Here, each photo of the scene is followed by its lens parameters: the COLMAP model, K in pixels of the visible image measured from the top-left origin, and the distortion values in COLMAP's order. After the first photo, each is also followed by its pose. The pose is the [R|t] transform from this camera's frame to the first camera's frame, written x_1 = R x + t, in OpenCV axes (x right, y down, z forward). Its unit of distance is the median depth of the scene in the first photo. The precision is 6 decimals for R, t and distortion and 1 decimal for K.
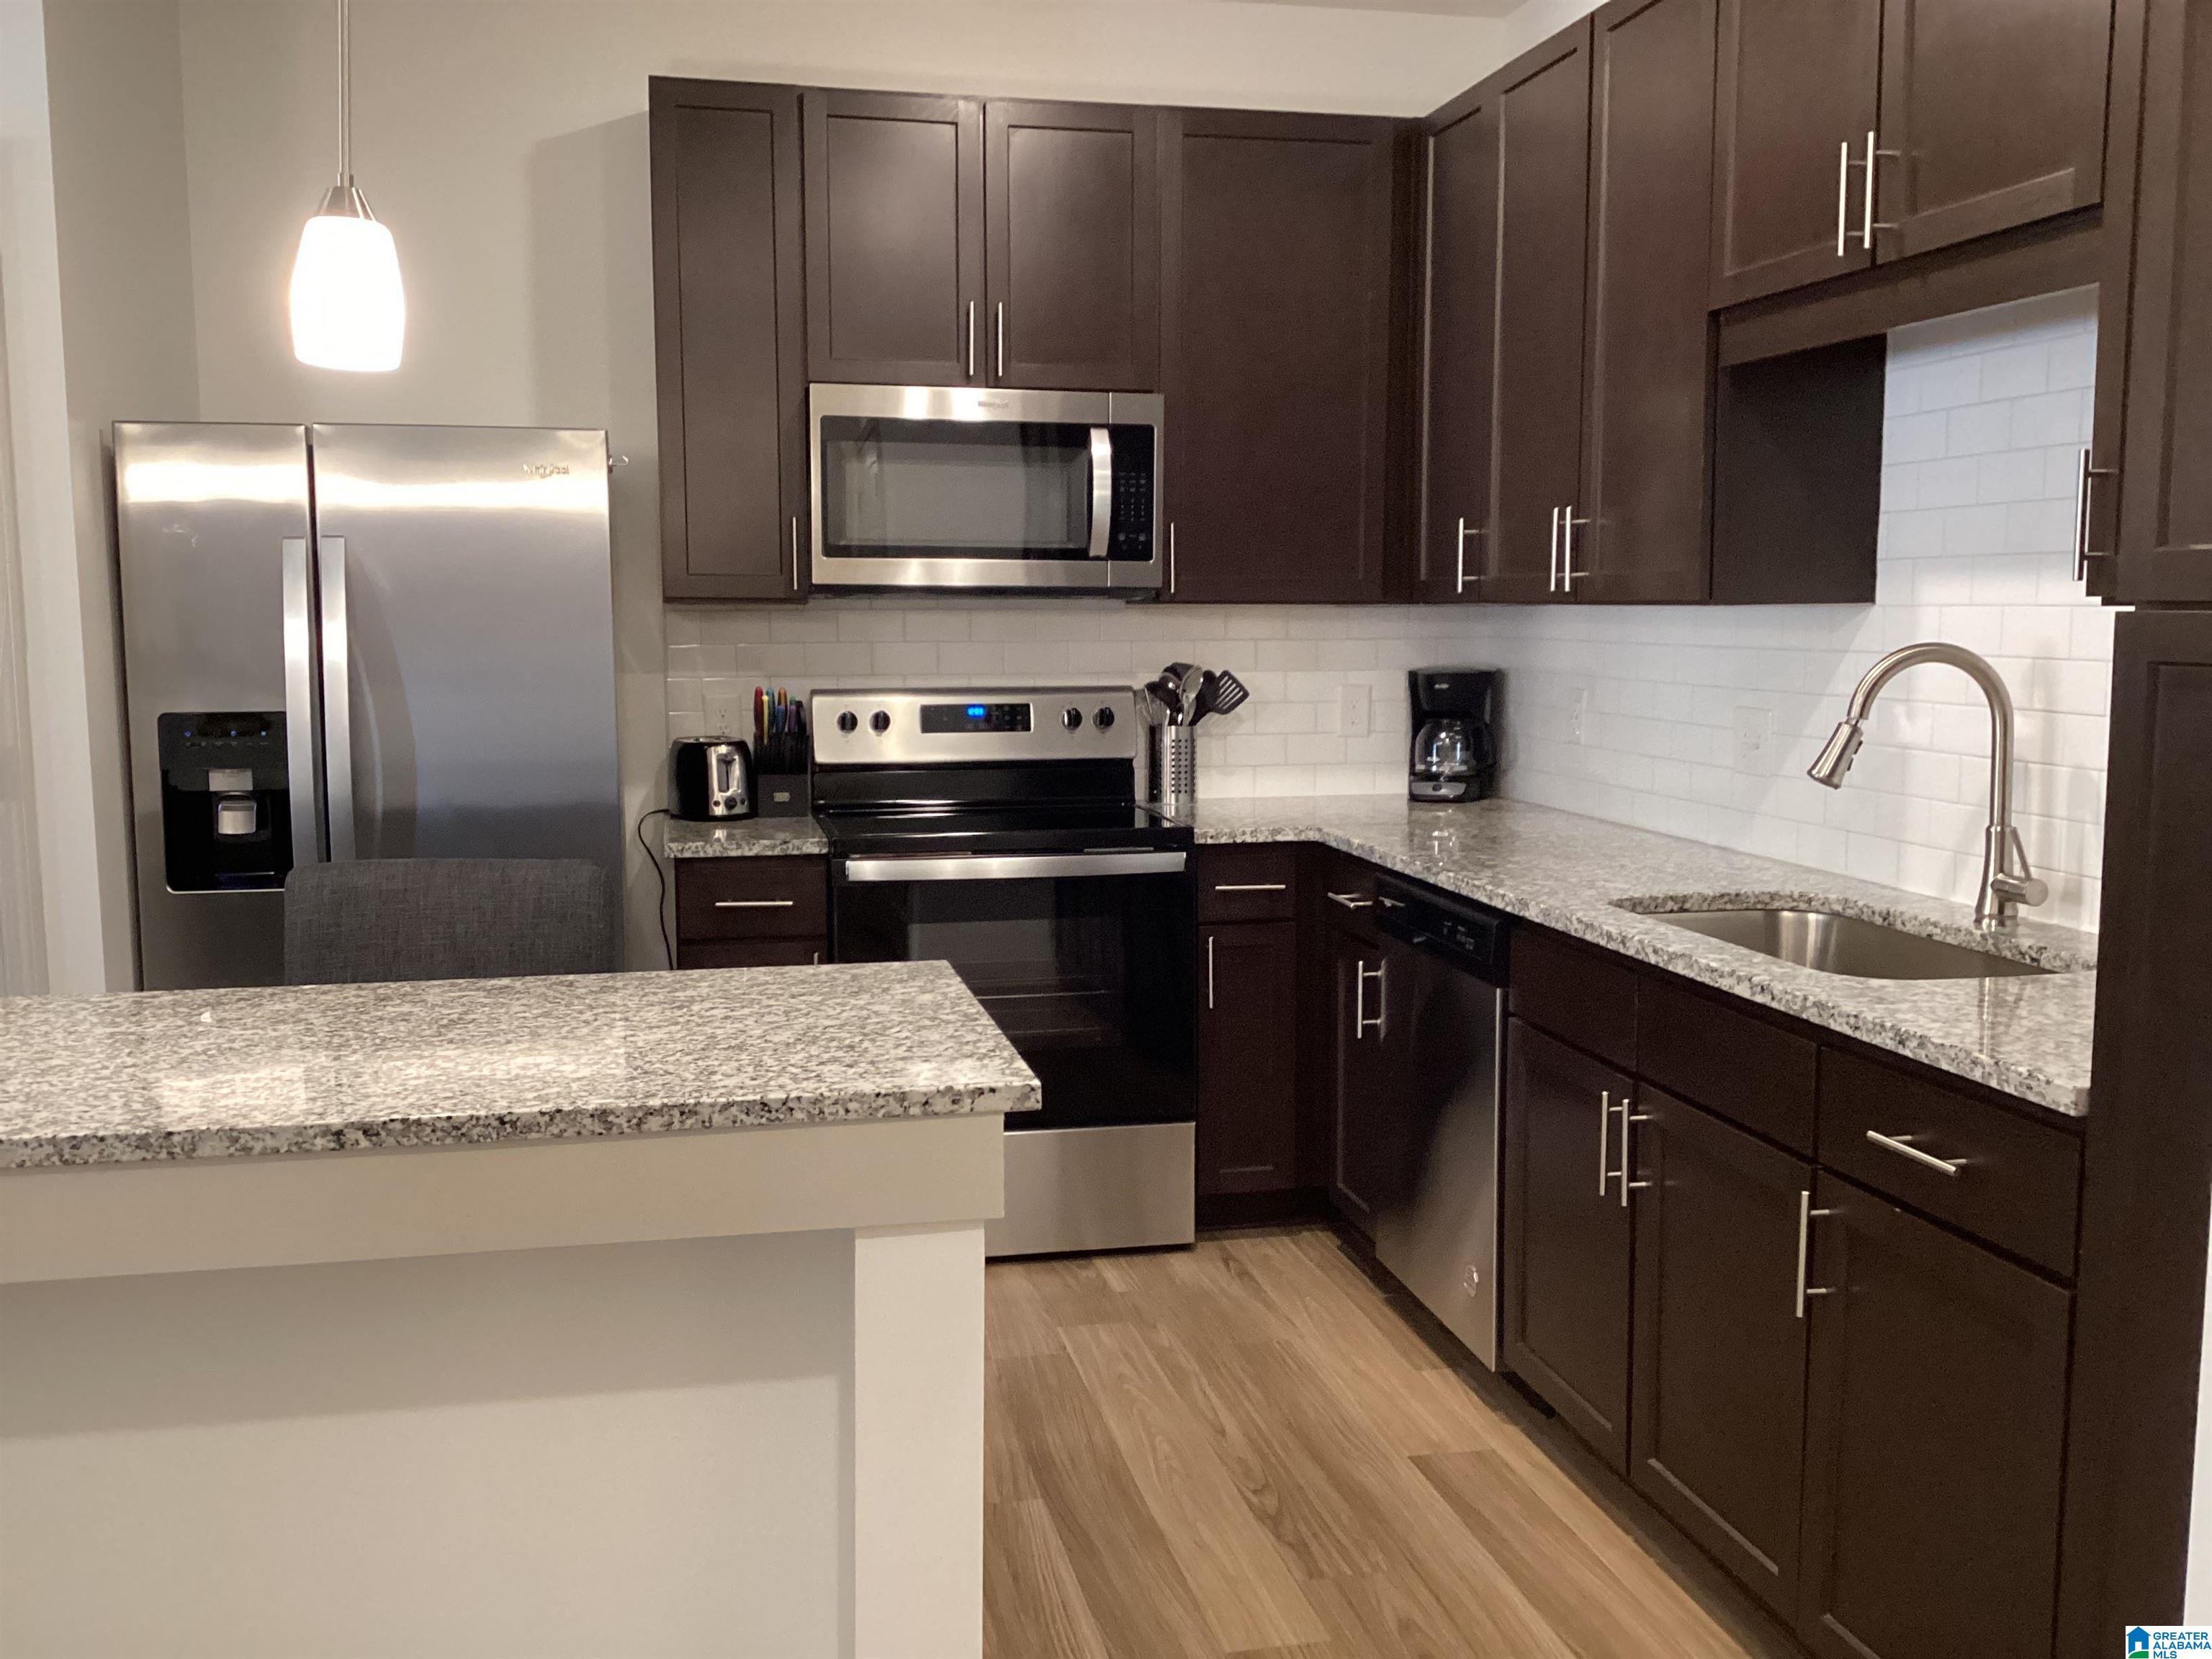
lens RADIAL K [[1970.7, 0, 1108.0], [0, 1970.7, 825.5], [0, 0, 1]] dist [0.054407, 0.001121]
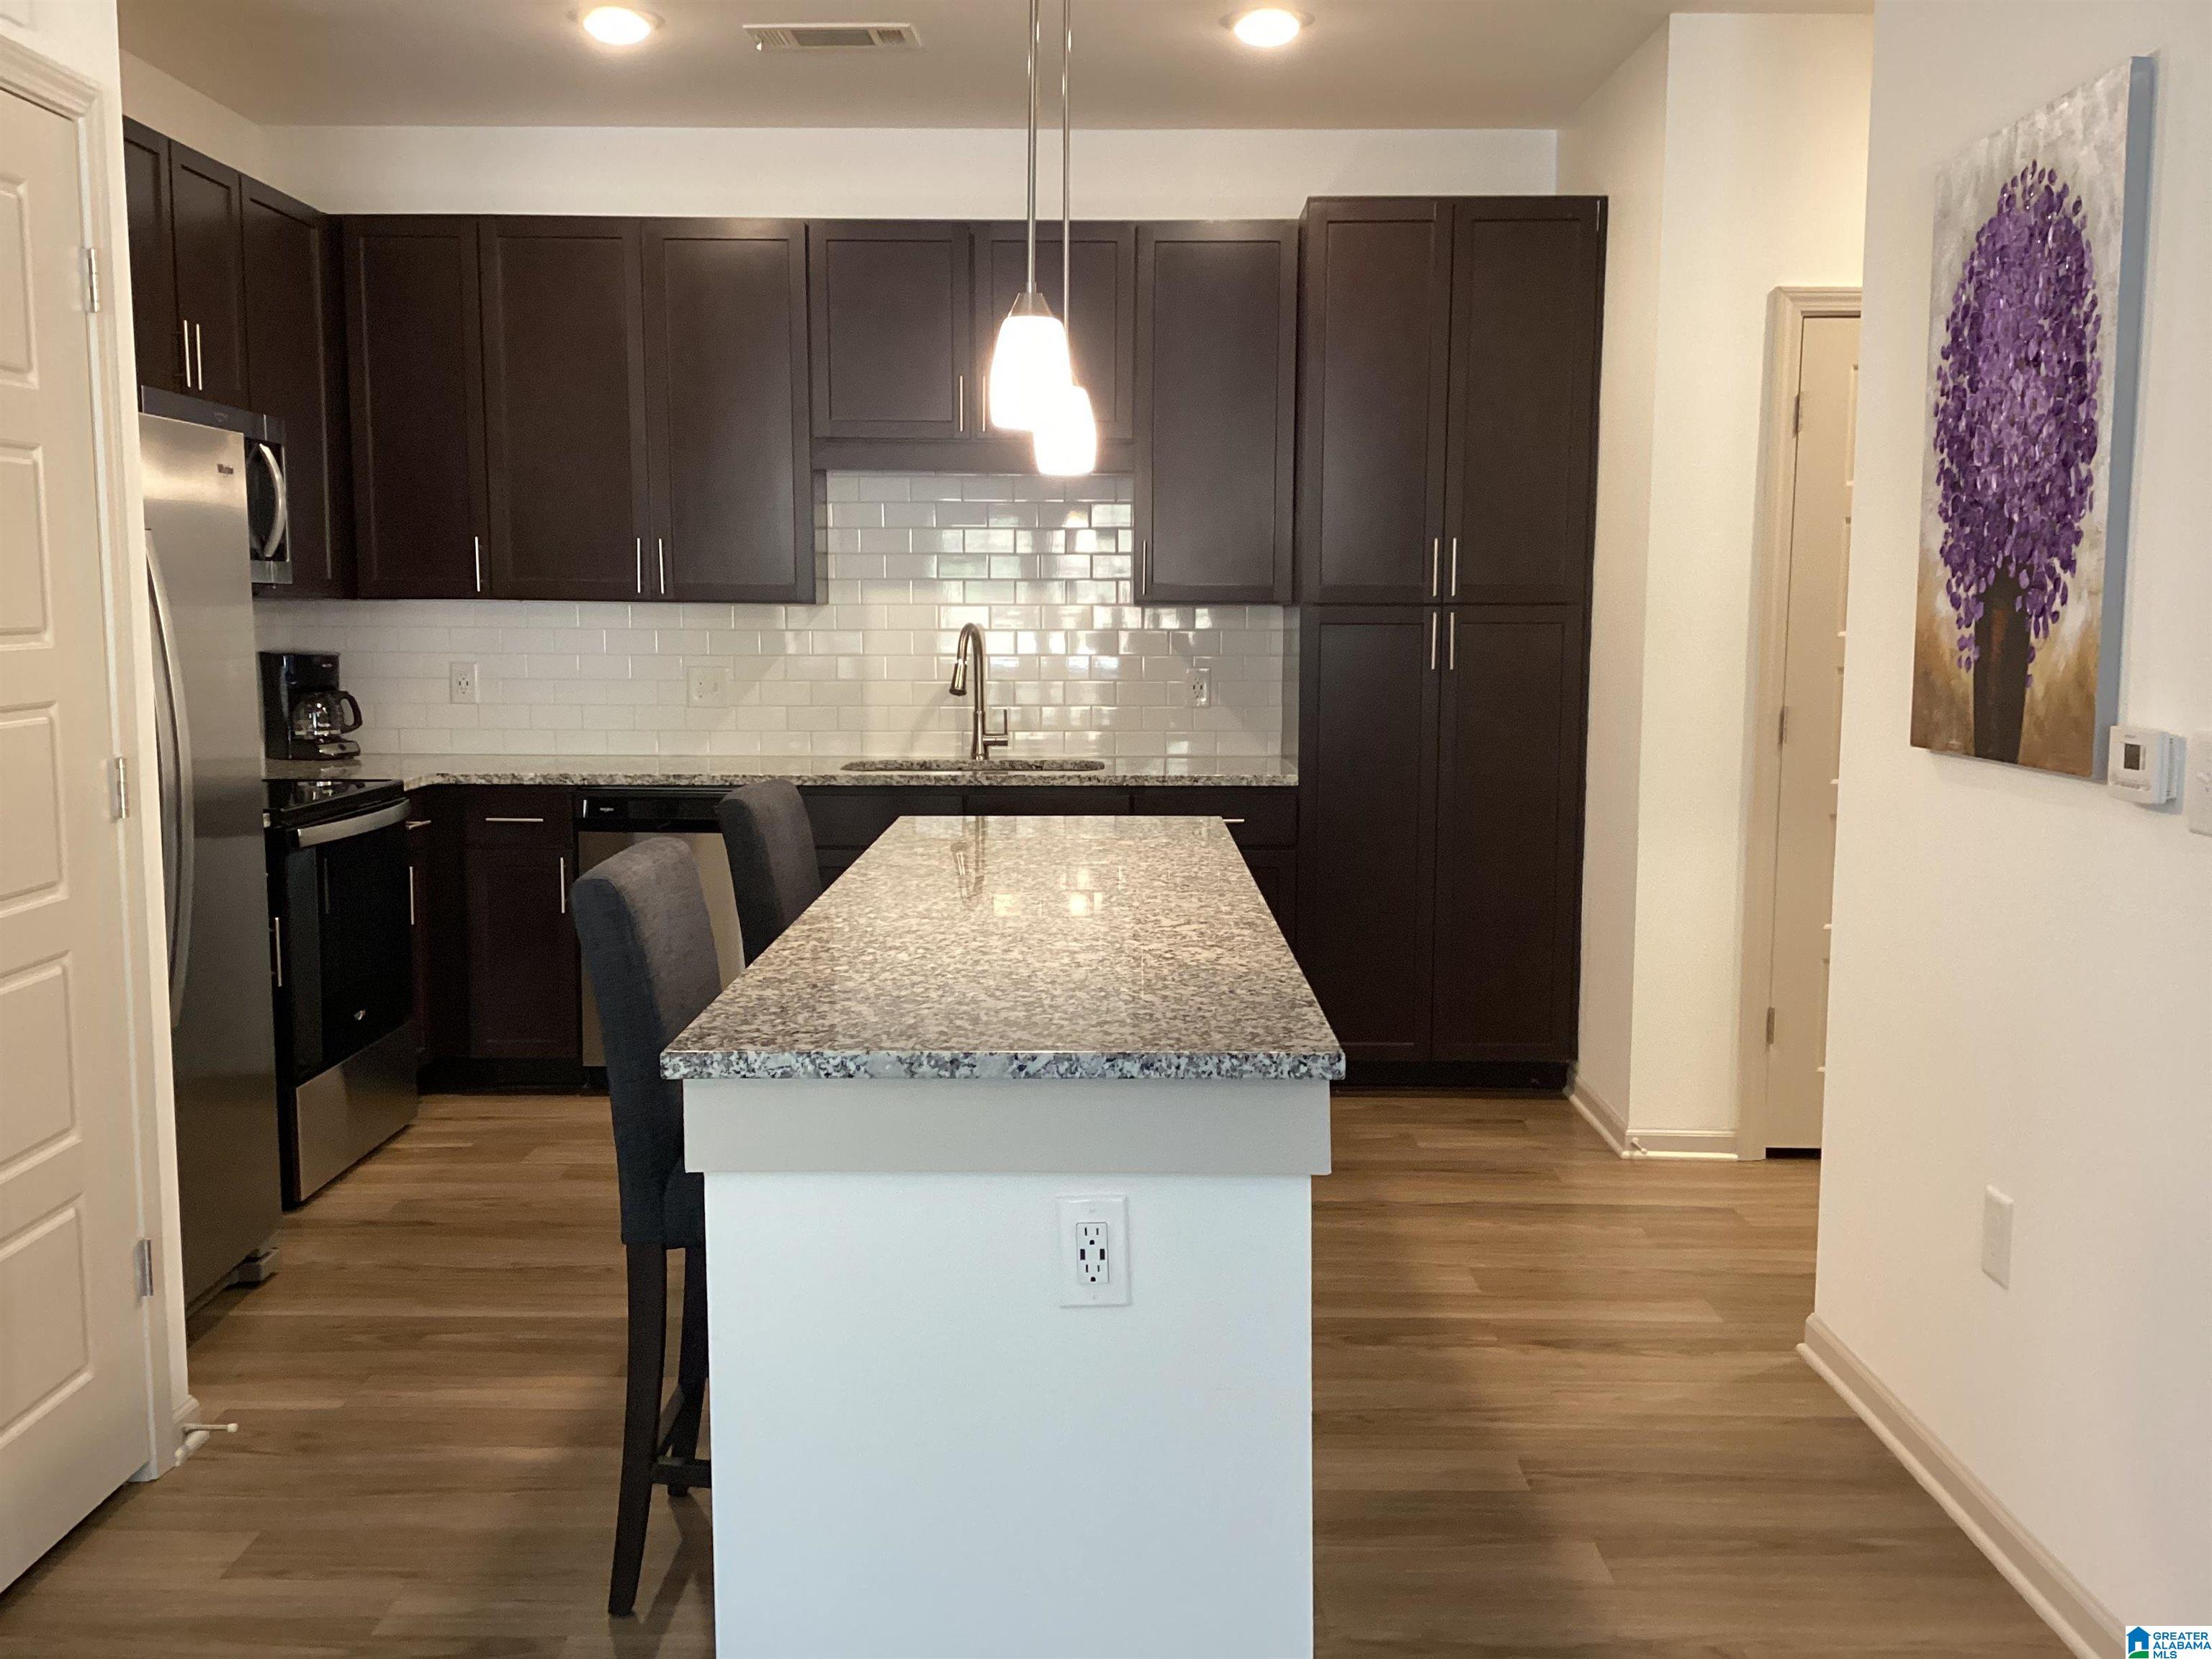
lens RADIAL K [[1970.7, 0, 1109.1], [0, 1970.7, 825.0], [0, 0, 1]] dist [0.054407, 0.001121]
pose [[0.217934, -0.108179, 0.969950, -1.106673], [0.103107, 0.990828, 0.087340, -0.034463], [-0.970502, 0.080974, 0.227089, 0.300454]]
